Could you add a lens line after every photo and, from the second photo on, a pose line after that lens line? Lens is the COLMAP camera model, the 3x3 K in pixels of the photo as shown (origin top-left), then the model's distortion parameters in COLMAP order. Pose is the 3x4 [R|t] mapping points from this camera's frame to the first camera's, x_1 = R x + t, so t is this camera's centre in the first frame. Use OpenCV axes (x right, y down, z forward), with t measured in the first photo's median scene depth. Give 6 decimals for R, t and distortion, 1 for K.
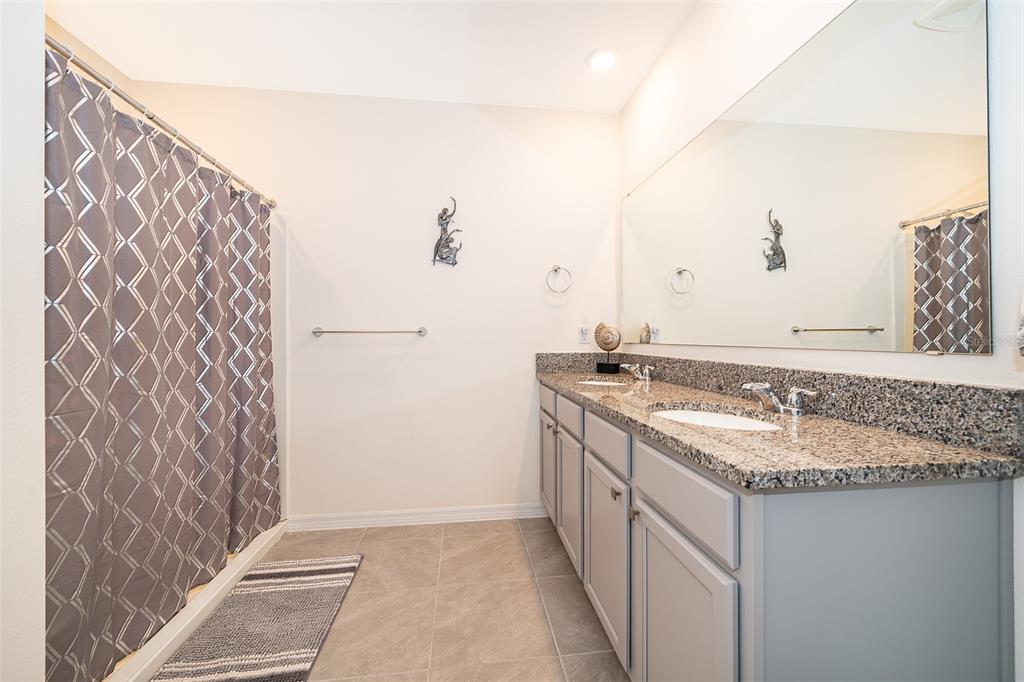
lens RADIAL K [[392.1, 0, 509.7], [0, 392.1, 335.9], [0, 0, 1]] dist [-0.001498, -0.000257]
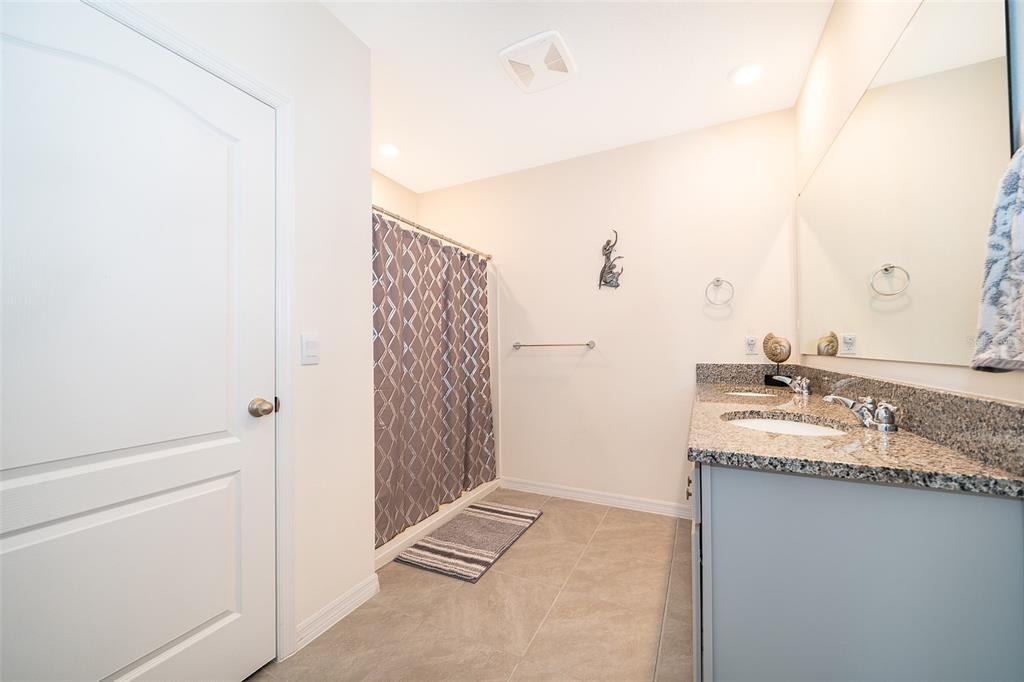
lens RADIAL K [[392.1, 0, 517.7], [0, 392.1, 346.0], [0, 0, 1]] dist [-0.001498, -0.000257]
pose [[0.840090, -0.008765, -0.542377, 0.383437], [0.009325, 0.999955, -0.001716, -0.010081], [0.542368, -0.003616, 0.840134, -0.227777]]
